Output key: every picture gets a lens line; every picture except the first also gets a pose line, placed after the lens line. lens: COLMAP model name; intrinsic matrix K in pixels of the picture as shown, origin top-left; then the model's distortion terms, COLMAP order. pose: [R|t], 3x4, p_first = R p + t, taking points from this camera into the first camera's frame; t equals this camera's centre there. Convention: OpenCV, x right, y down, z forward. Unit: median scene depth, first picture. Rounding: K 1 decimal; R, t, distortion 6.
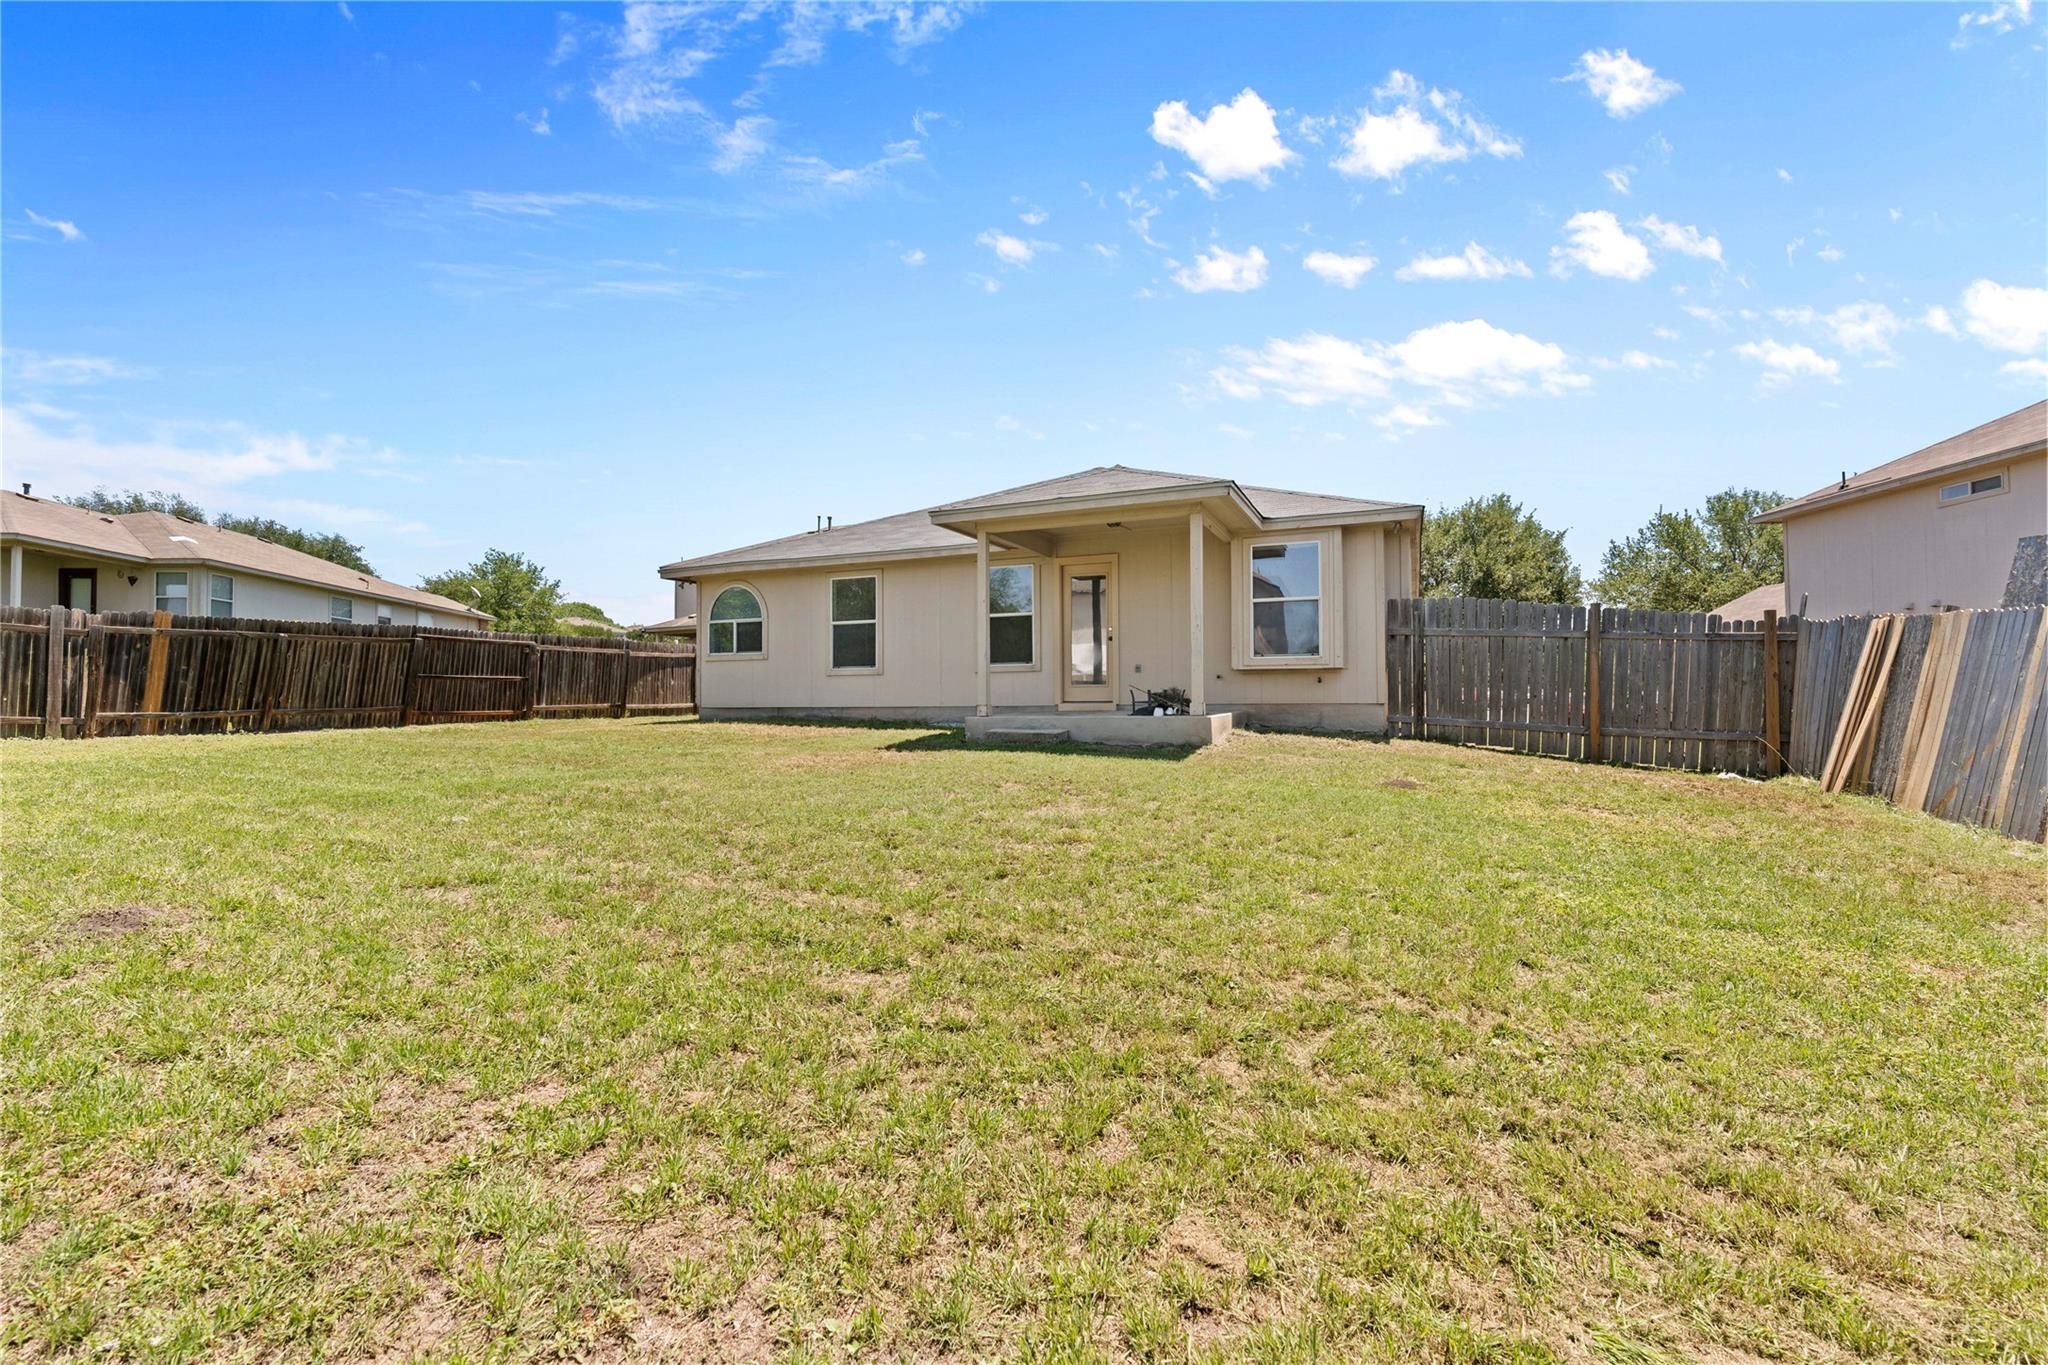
lens RADIAL K [[928.3, 0, 1013.9], [0, 928.3, 676.8], [0, 0, 1]] dist [-0.000487, 0.000886]
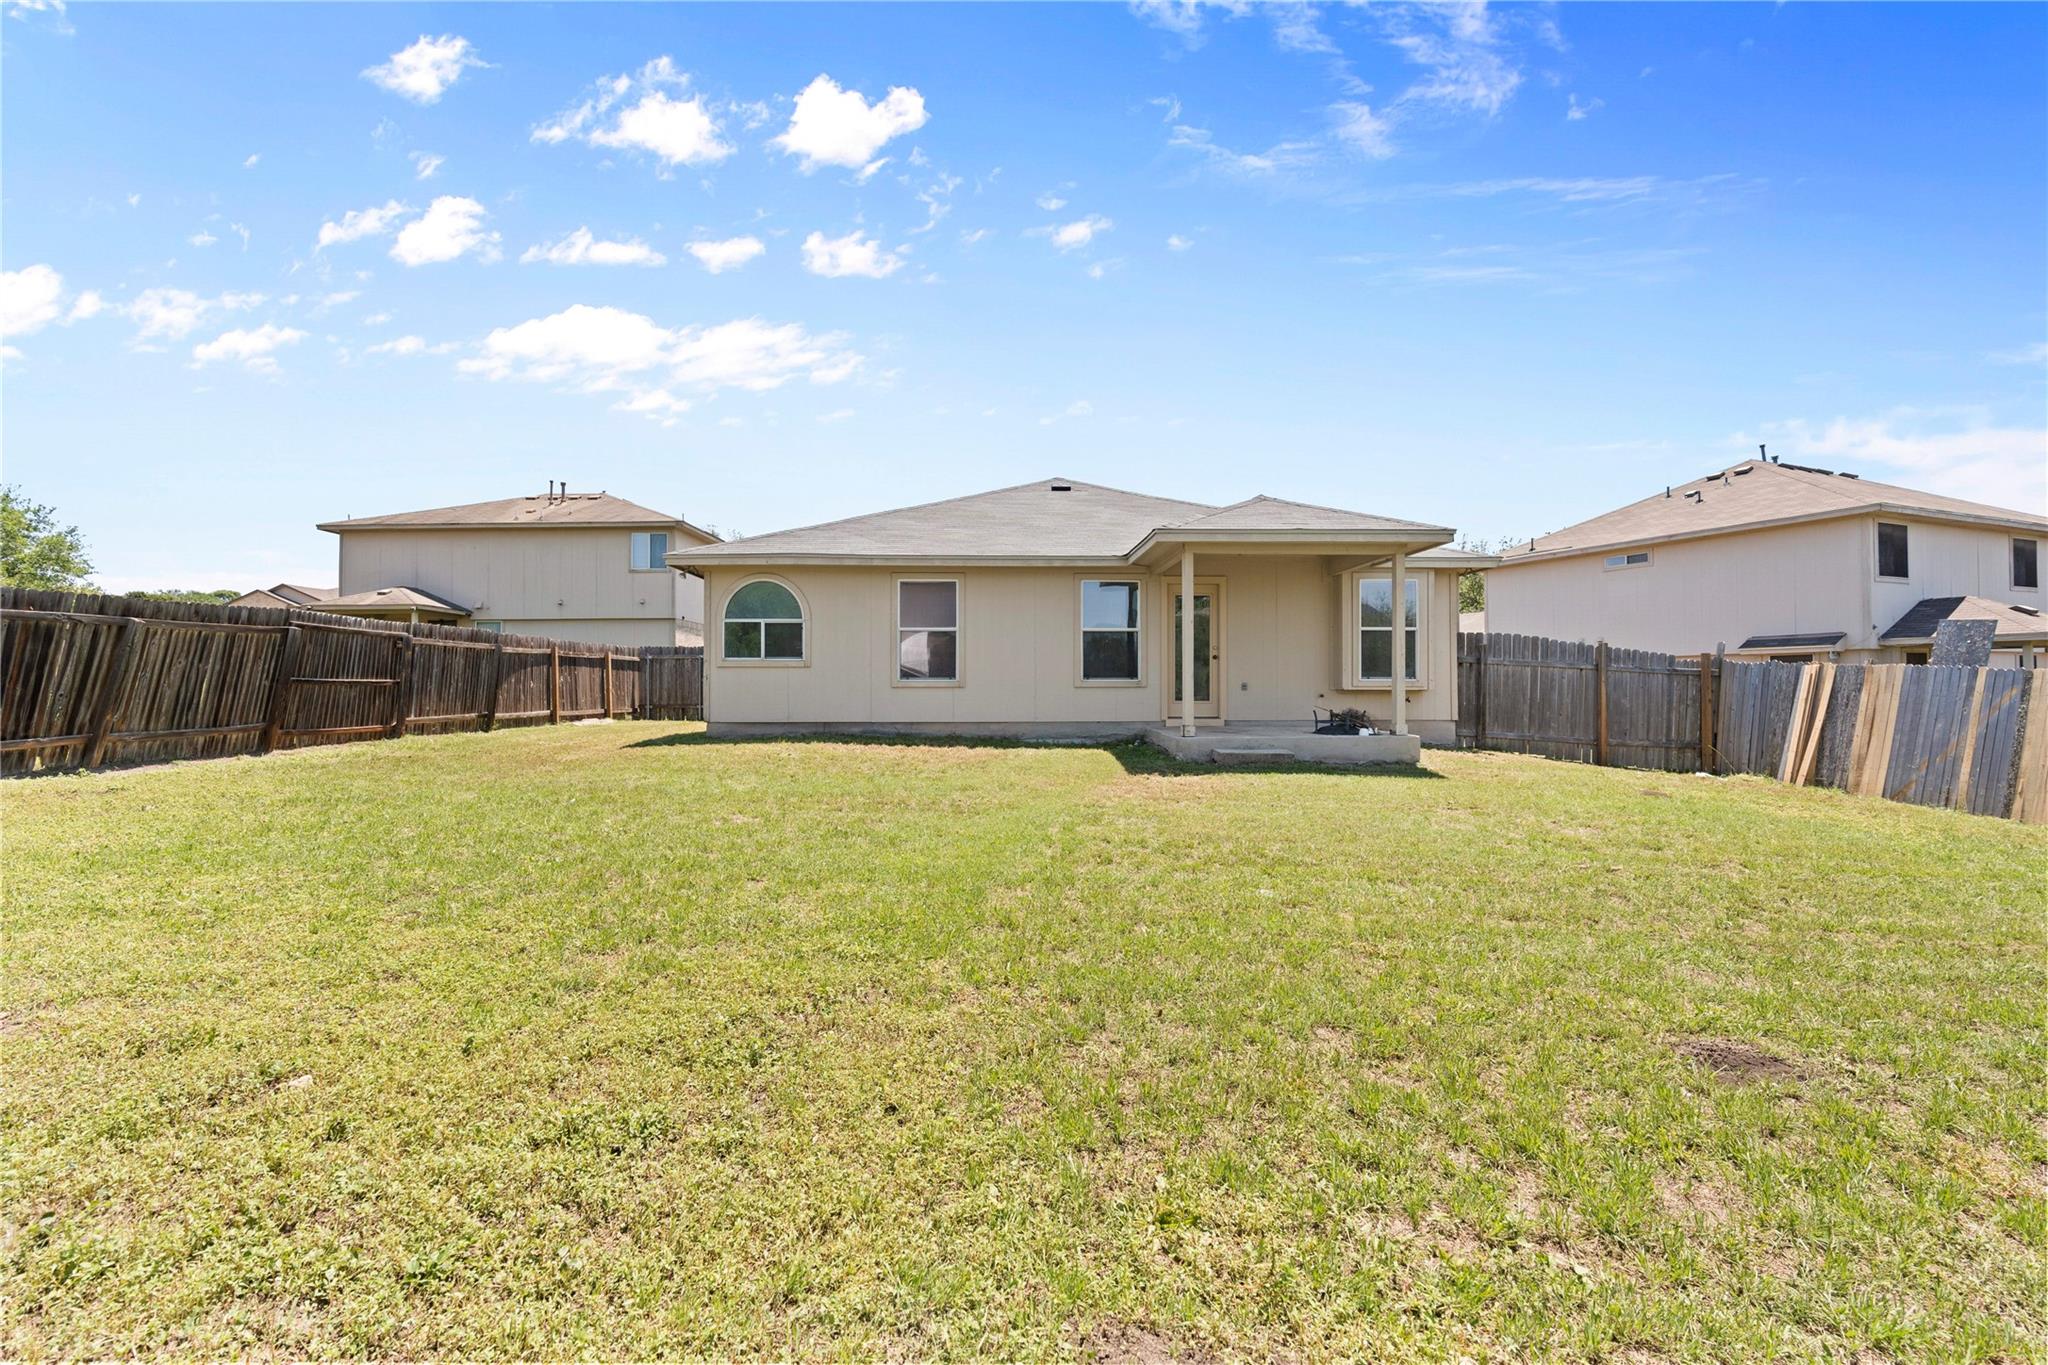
lens RADIAL K [[928.3, 0, 1013.9], [0, 928.3, 676.8], [0, 0, 1]] dist [-0.000487, 0.000886]
pose [[0.899922, 0.012147, 0.435882, -0.510672], [-0.017148, 0.999825, 0.007541, -0.020866], [-0.435714, -0.014261, 0.899972, 0.142698]]
